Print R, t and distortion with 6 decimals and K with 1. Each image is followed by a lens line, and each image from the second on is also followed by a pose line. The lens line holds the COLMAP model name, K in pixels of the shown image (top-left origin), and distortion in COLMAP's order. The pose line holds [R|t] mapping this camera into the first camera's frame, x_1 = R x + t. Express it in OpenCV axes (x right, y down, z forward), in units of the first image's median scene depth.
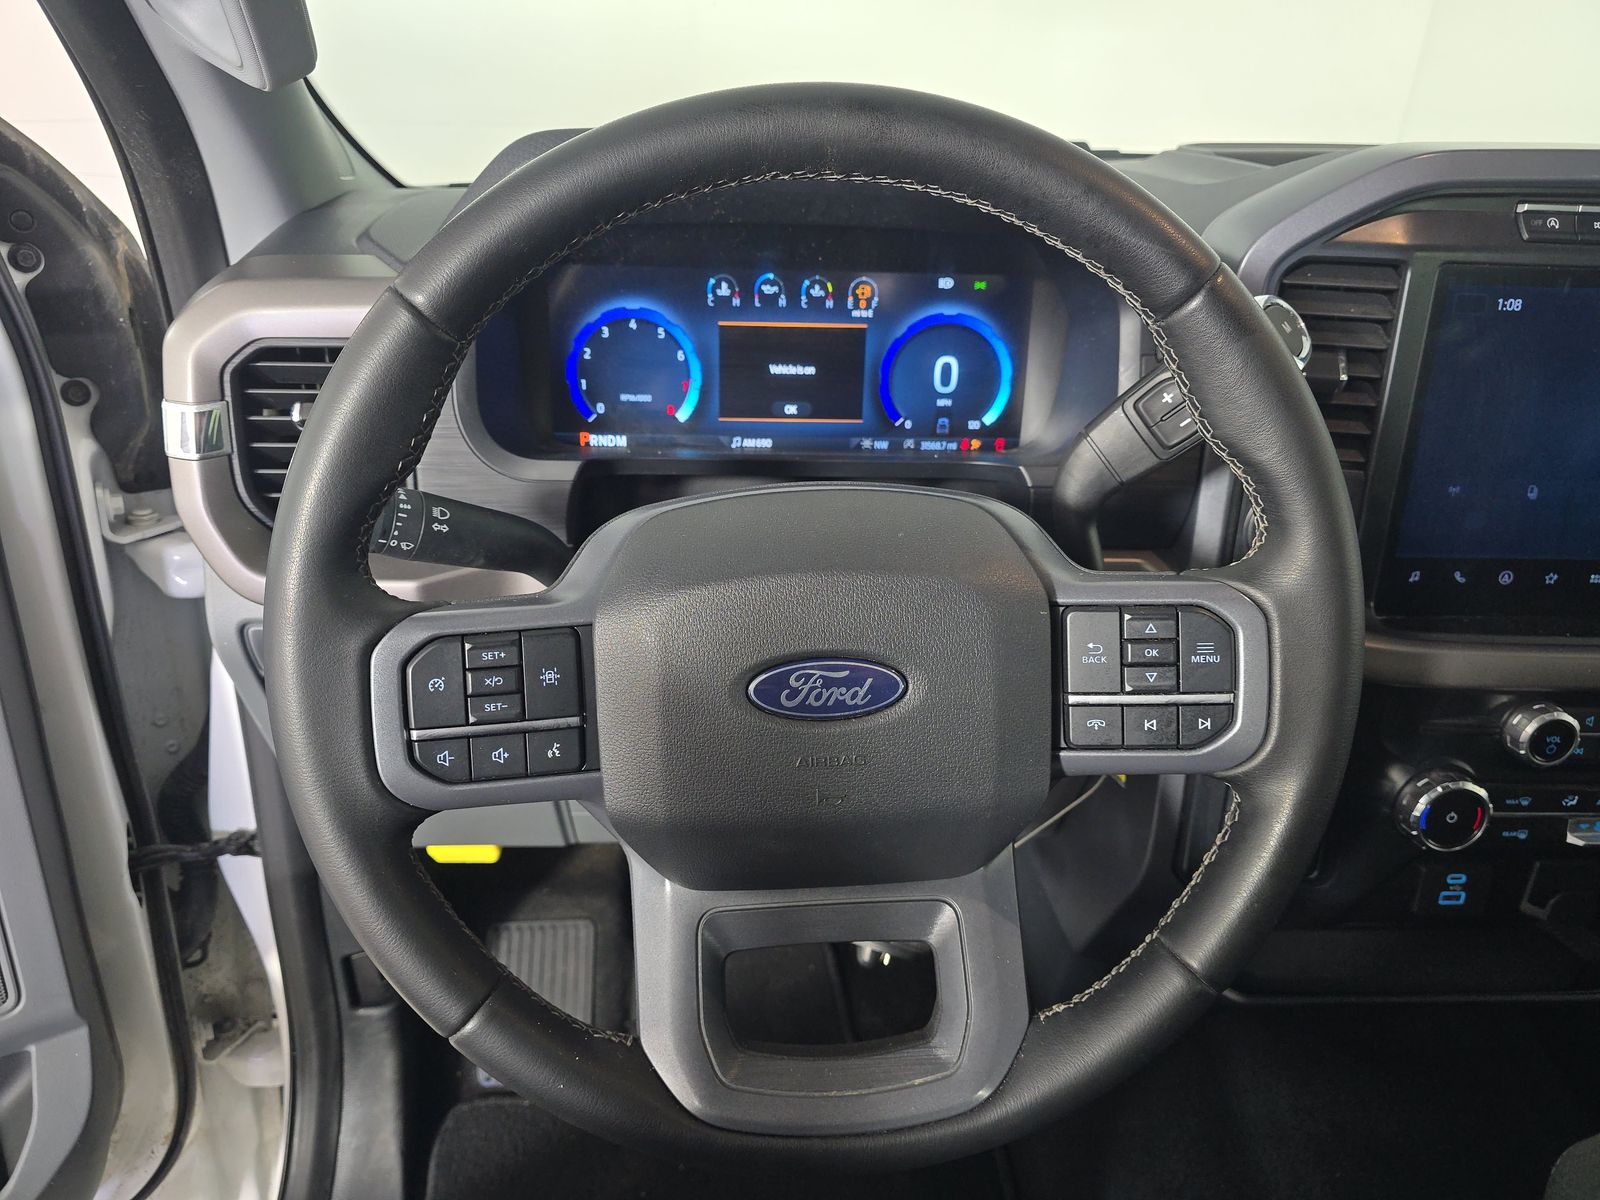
lens RADIAL K [[1084.9, 0, 802.9], [0, 1084.9, 603.0], [0, 0, 1]] dist [0.044139, -0.046423]
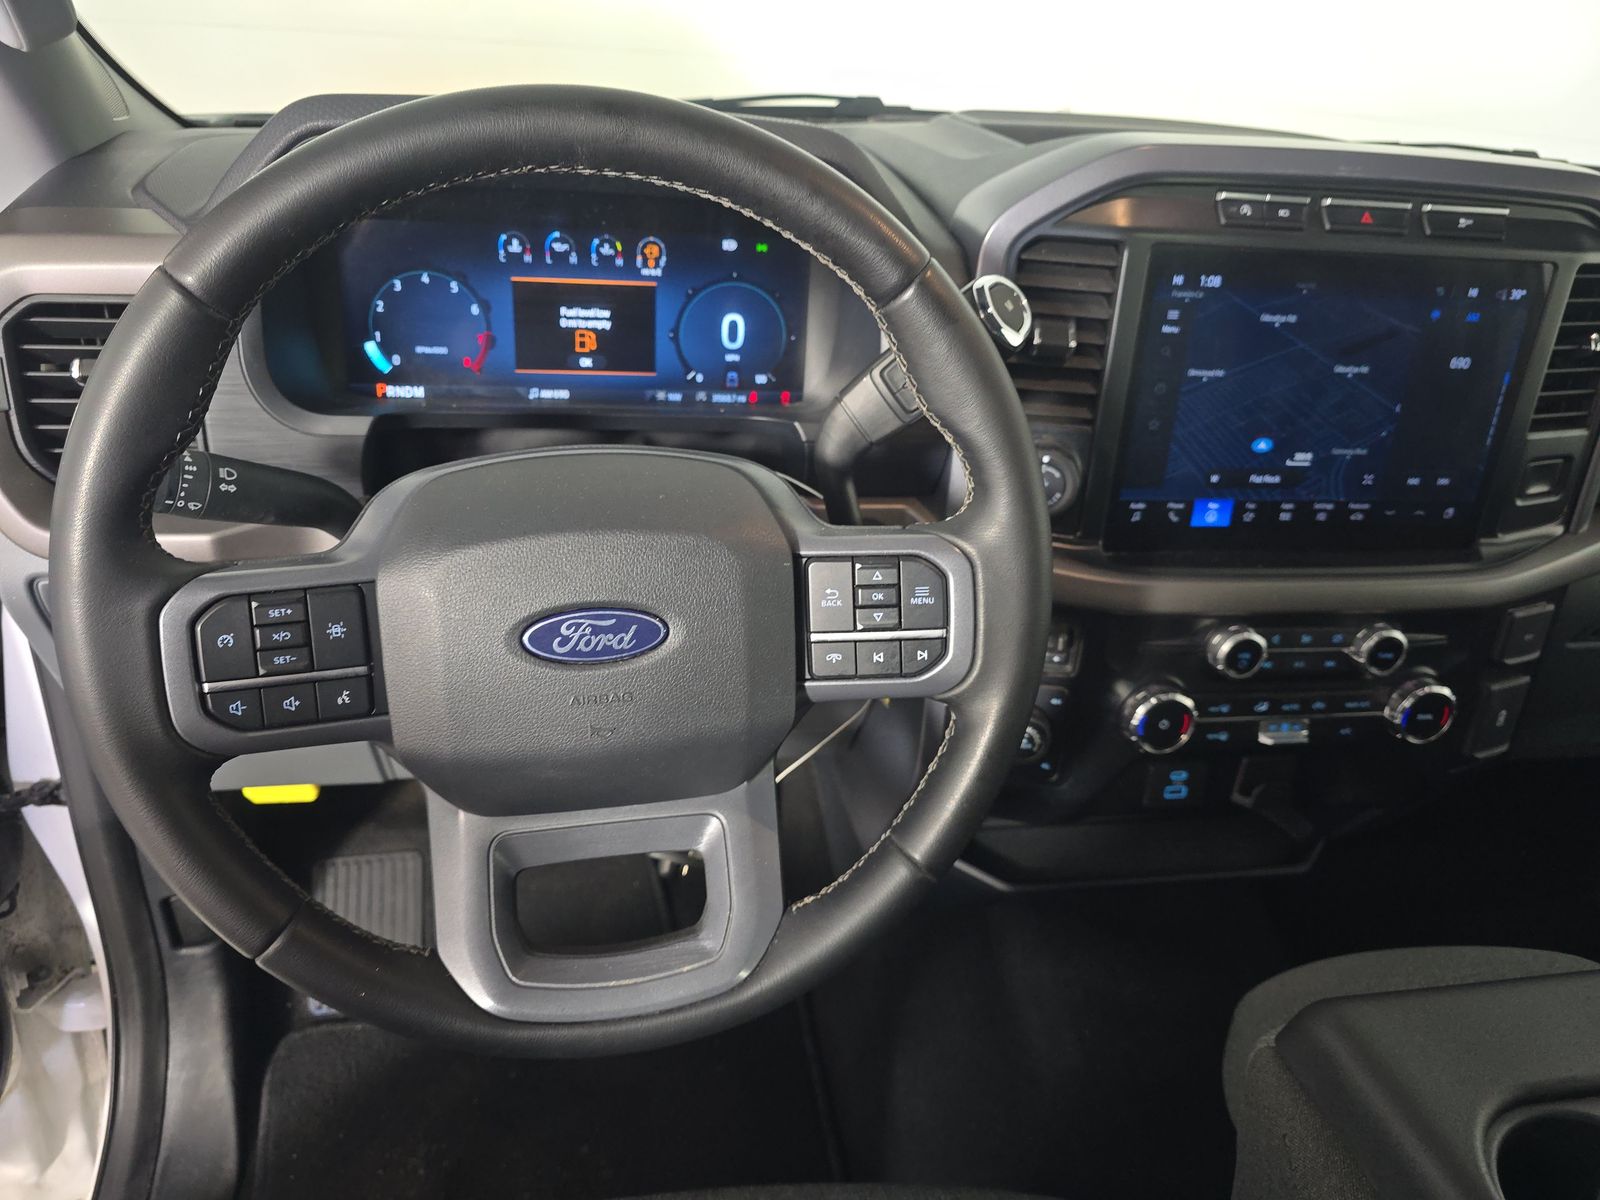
lens RADIAL K [[1084.9, 0, 796.7], [0, 1084.9, 600.9], [0, 0, 1]] dist [0.044139, -0.046423]
pose [[0.991143, -0.021498, 0.131047, 0.052865], [0.012620, 0.997591, 0.068207, -0.019802], [-0.132198, -0.065949, 0.989027, -0.091023]]
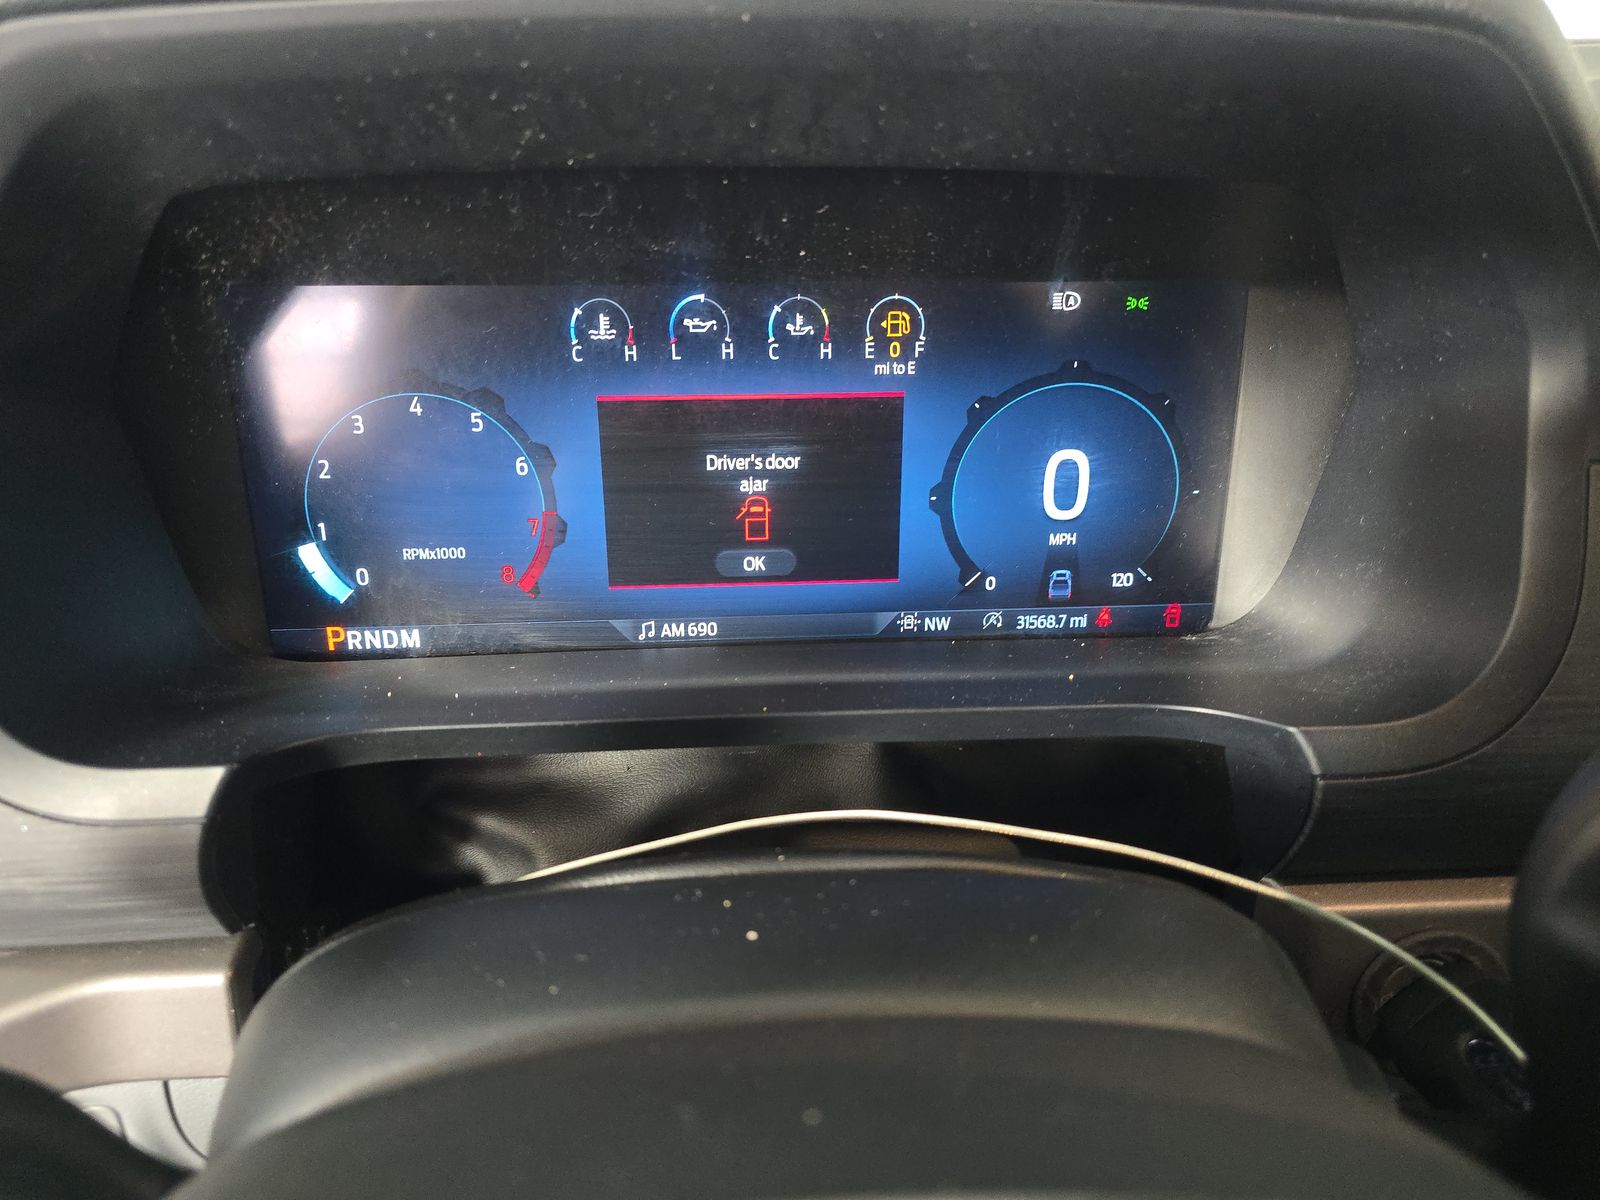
lens RADIAL K [[1084.9, 0, 807.8], [0, 1084.9, 594.7], [0, 0, 1]] dist [0.044139, -0.046423]
pose [[0.999455, -0.032449, 0.006072, 0.010678], [0.032566, 0.999266, -0.020193, -0.170191], [-0.005413, 0.020380, 0.999778, 0.562225]]
